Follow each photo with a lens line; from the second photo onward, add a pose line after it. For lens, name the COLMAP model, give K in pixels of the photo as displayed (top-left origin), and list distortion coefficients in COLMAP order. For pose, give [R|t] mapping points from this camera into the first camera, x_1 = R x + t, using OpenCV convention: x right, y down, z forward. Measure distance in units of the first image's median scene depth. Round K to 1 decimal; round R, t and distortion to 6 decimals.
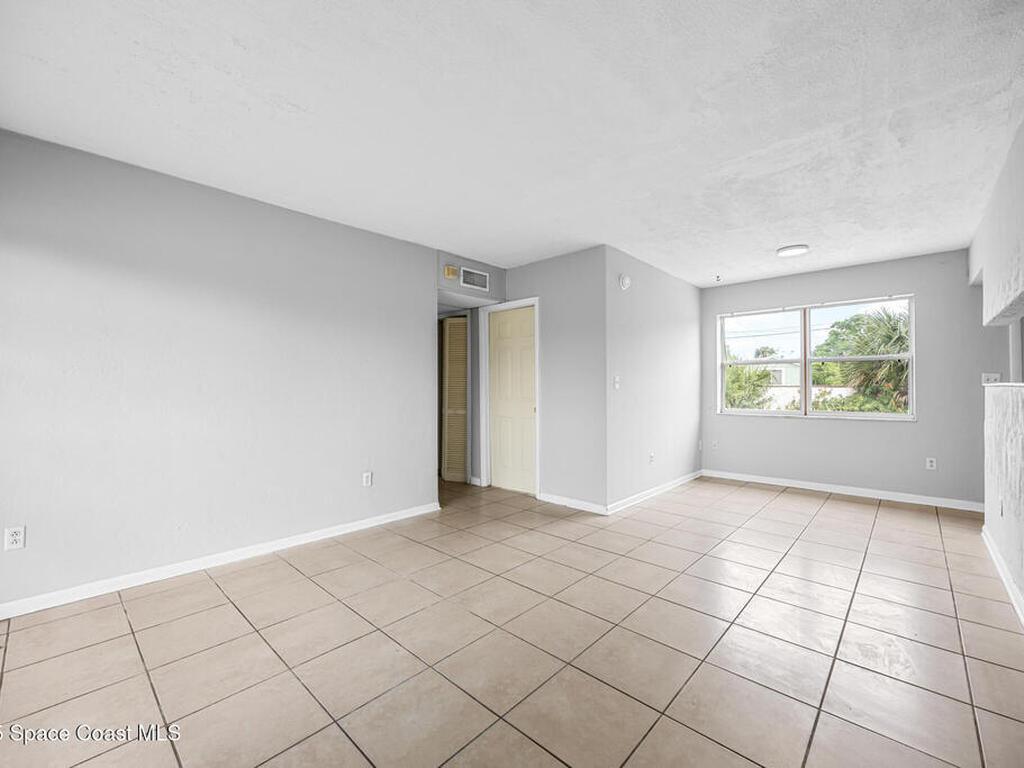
lens RADIAL K [[440.5, 0, 509.3], [0, 440.5, 382.4], [0, 0, 1]] dist [-0.007062, 0.001706]
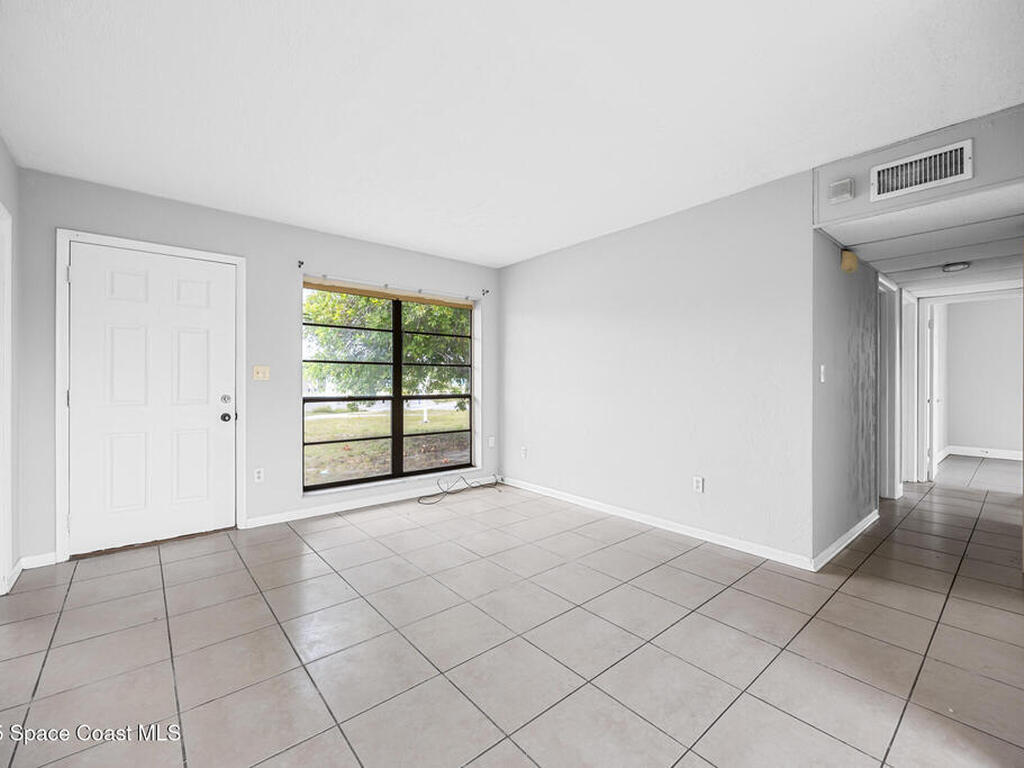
lens RADIAL K [[440.5, 0, 508.4], [0, 440.5, 378.7], [0, 0, 1]] dist [-0.007062, 0.001706]
pose [[-0.124648, -0.005617, -0.992185, 0.567081], [0.008697, 0.999939, -0.006754, 0.008088], [0.992163, -0.009471, -0.124592, 0.677834]]
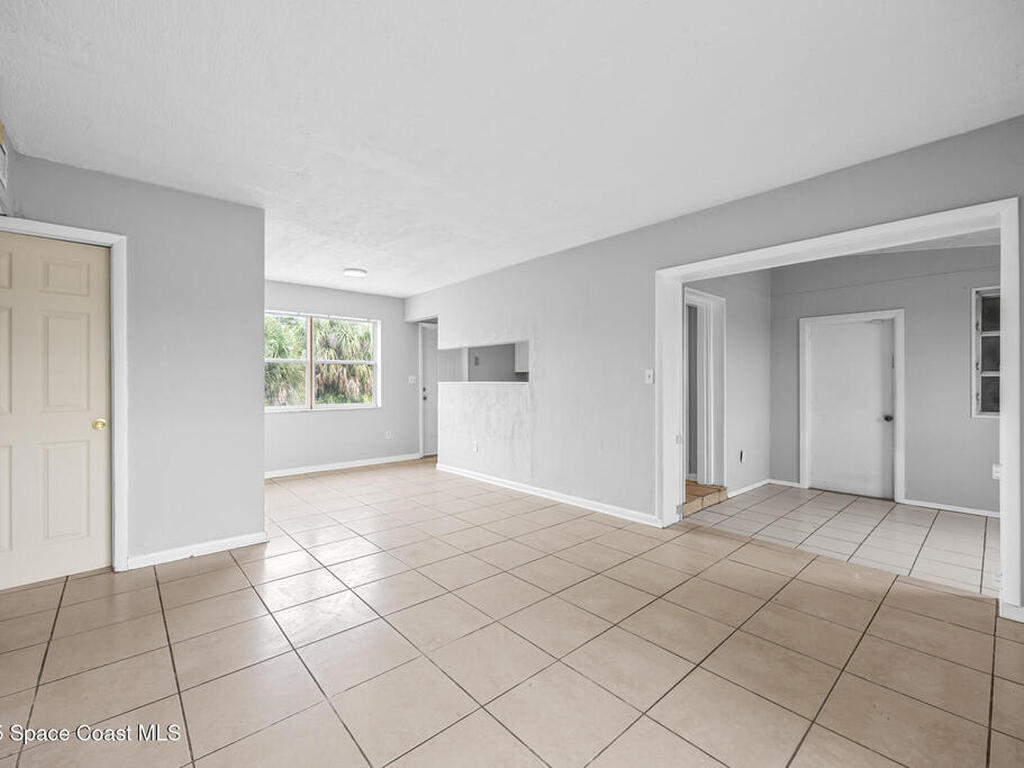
lens RADIAL K [[440.5, 0, 516.2], [0, 440.5, 383.9], [0, 0, 1]] dist [-0.007062, 0.001706]
pose [[0.083241, -0.001630, 0.996528, -0.564894], [-0.007555, 0.999969, 0.002266, 0.003626], [-0.996501, -0.007717, 0.083226, 0.479261]]
